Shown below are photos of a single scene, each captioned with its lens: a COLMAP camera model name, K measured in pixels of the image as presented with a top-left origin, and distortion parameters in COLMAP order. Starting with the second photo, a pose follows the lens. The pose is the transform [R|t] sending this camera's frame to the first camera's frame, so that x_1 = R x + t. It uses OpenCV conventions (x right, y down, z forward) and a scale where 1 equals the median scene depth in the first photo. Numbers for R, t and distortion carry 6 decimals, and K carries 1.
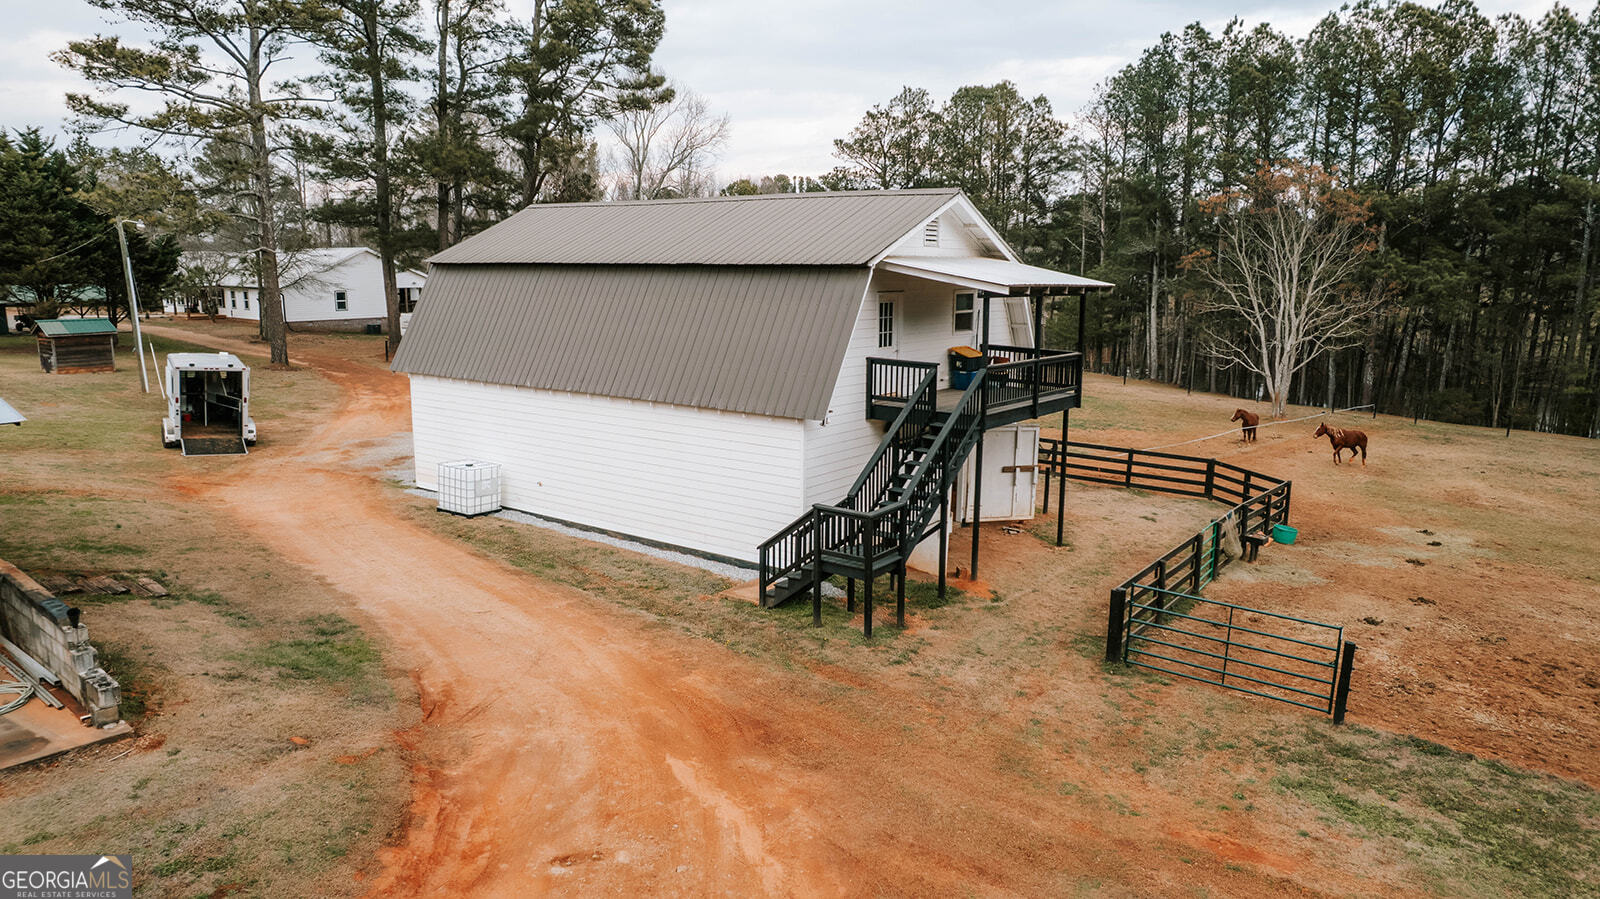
lens RADIAL K [[1004.7, 0, 803.0], [0, 1004.7, 453.3], [0, 0, 1]] dist [-0.075240, 0.067746]
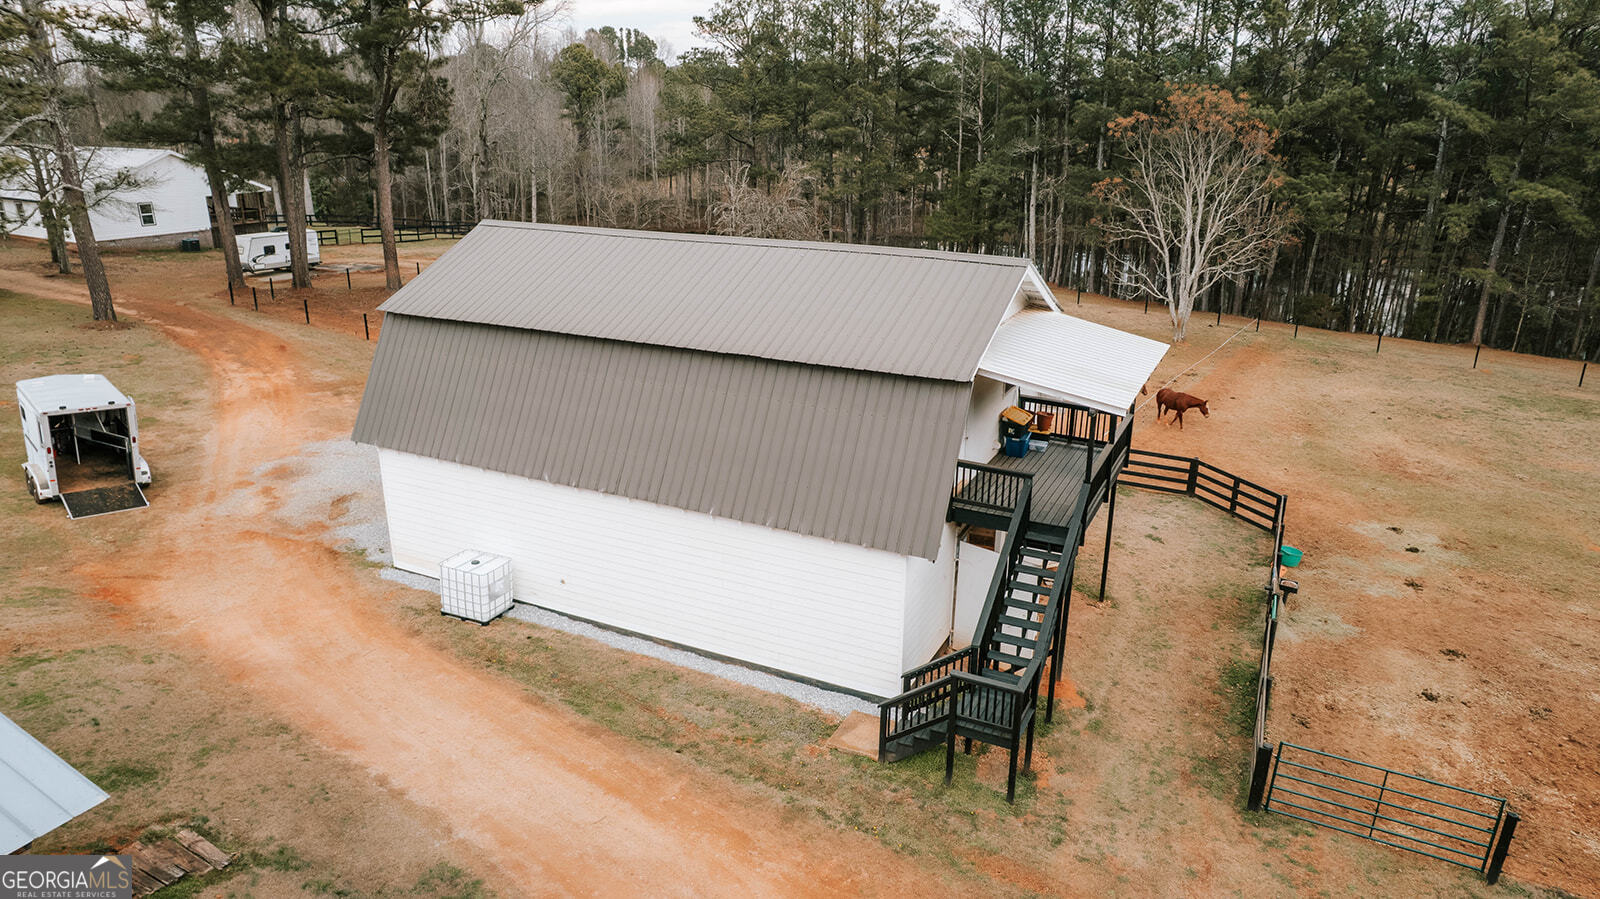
lens RADIAL K [[1004.7, 0, 803.0], [0, 1004.7, 453.3], [0, 0, 1]] dist [-0.075240, 0.067746]
pose [[0.985005, -0.058970, 0.162132, -0.129526], [0.034594, 0.988193, 0.149255, -0.144826], [-0.169020, -0.141408, 0.975416, 0.067853]]
